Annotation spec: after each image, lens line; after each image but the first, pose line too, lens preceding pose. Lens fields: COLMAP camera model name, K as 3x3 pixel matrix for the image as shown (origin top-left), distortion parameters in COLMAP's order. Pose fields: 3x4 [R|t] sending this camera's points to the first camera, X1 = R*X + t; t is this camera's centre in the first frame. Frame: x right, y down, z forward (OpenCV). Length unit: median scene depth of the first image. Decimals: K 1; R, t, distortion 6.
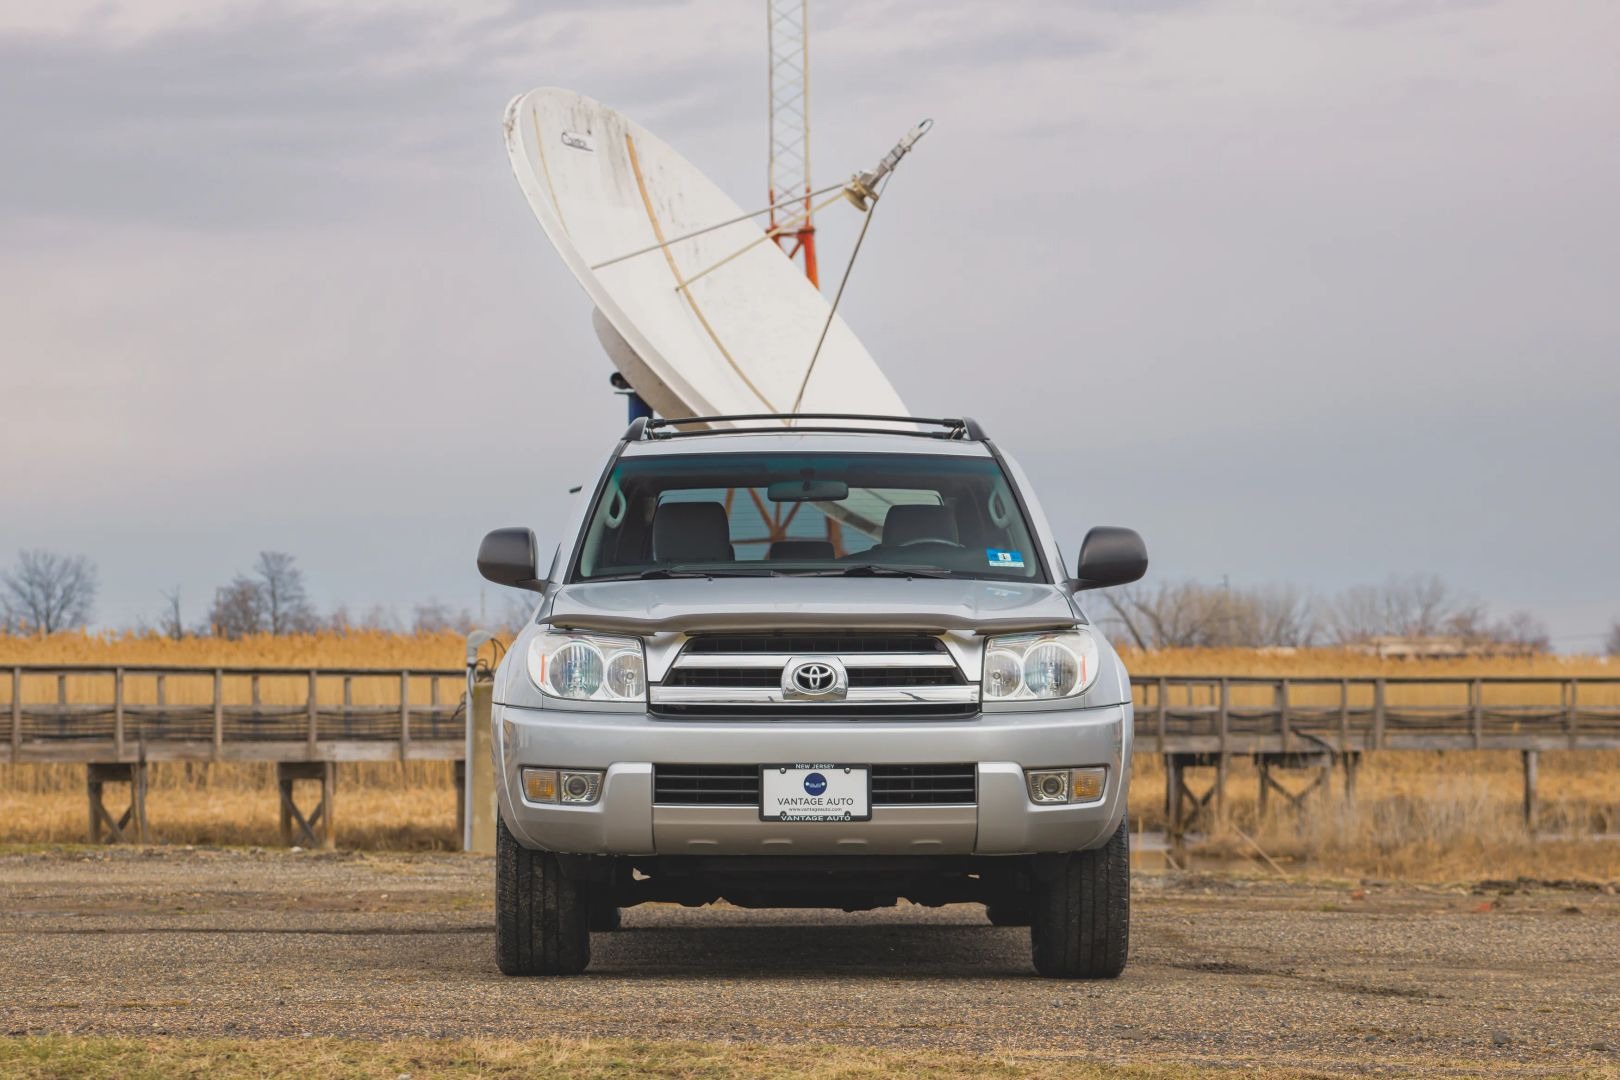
lens RADIAL K [[4549.1, 0, 810.0], [0, 4549.1, 540.0], [0, 0, 1]] dist [0.069176, -0.530893]
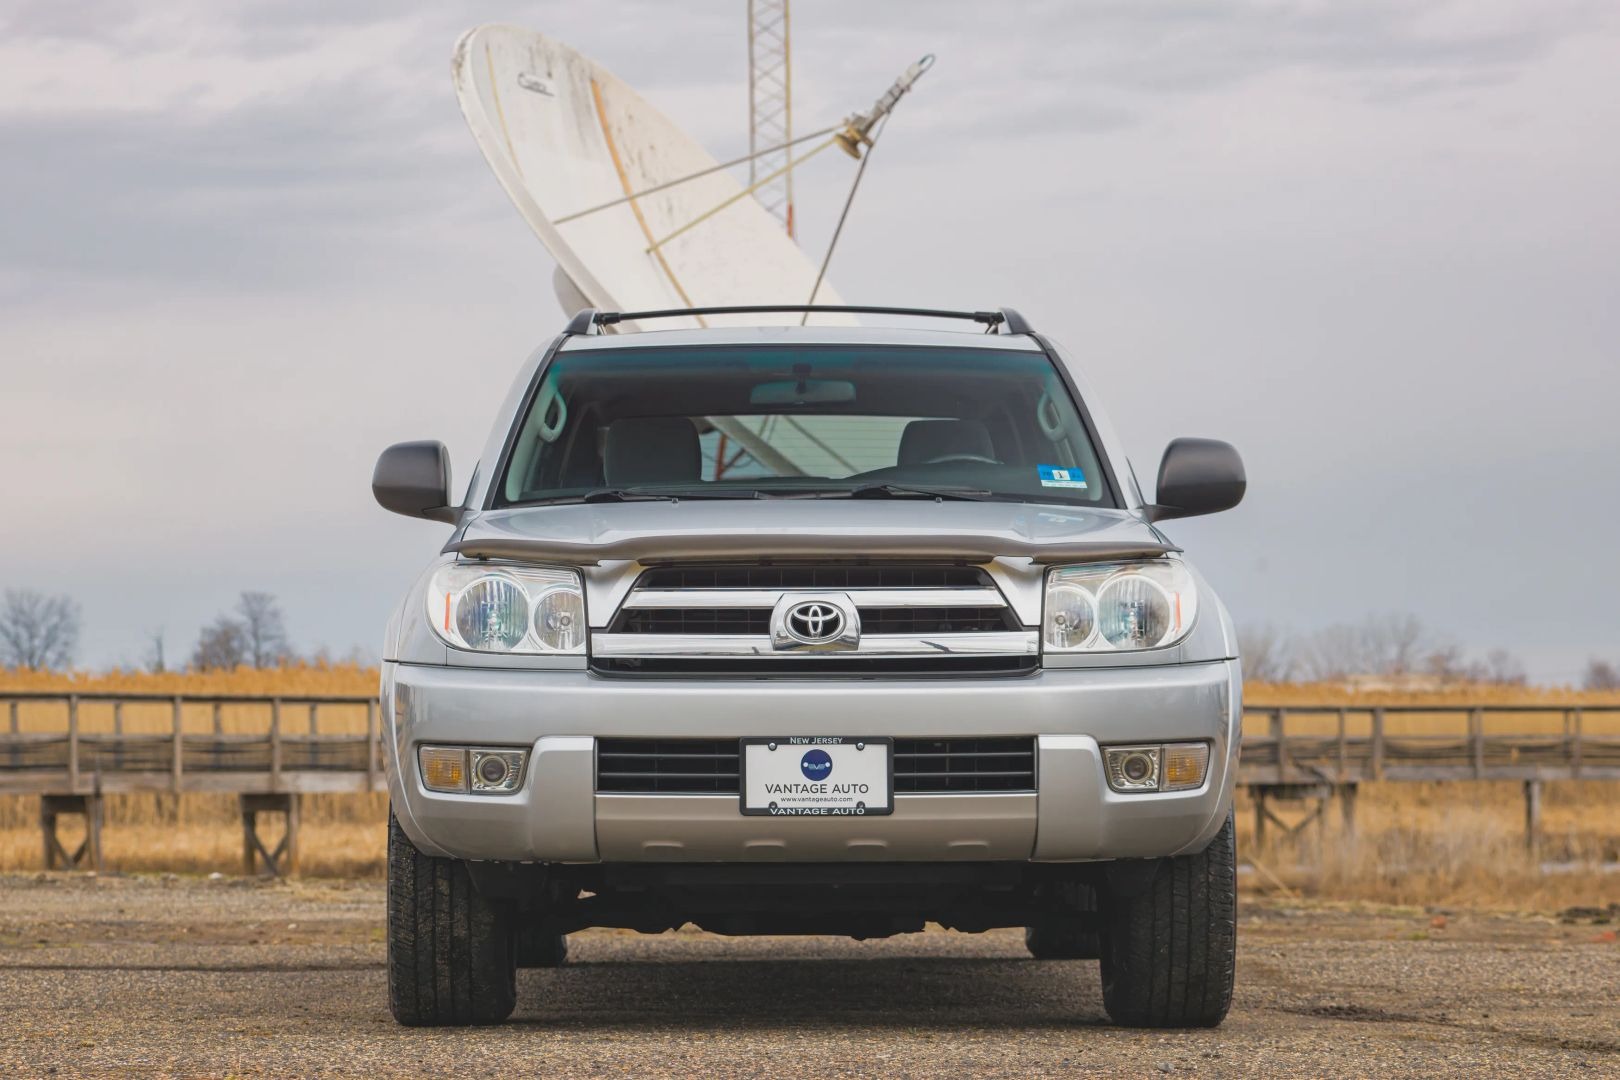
lens RADIAL K [[4549.1, 0, 810.0], [0, 4549.1, 540.0], [0, 0, 1]] dist [0.069176, -0.530893]
pose [[0.999990, -0.001957, 0.004031, -0.001731], [0.001990, 0.999965, -0.008168, 0.014528], [-0.004014, 0.008176, 0.999959, 0.165310]]
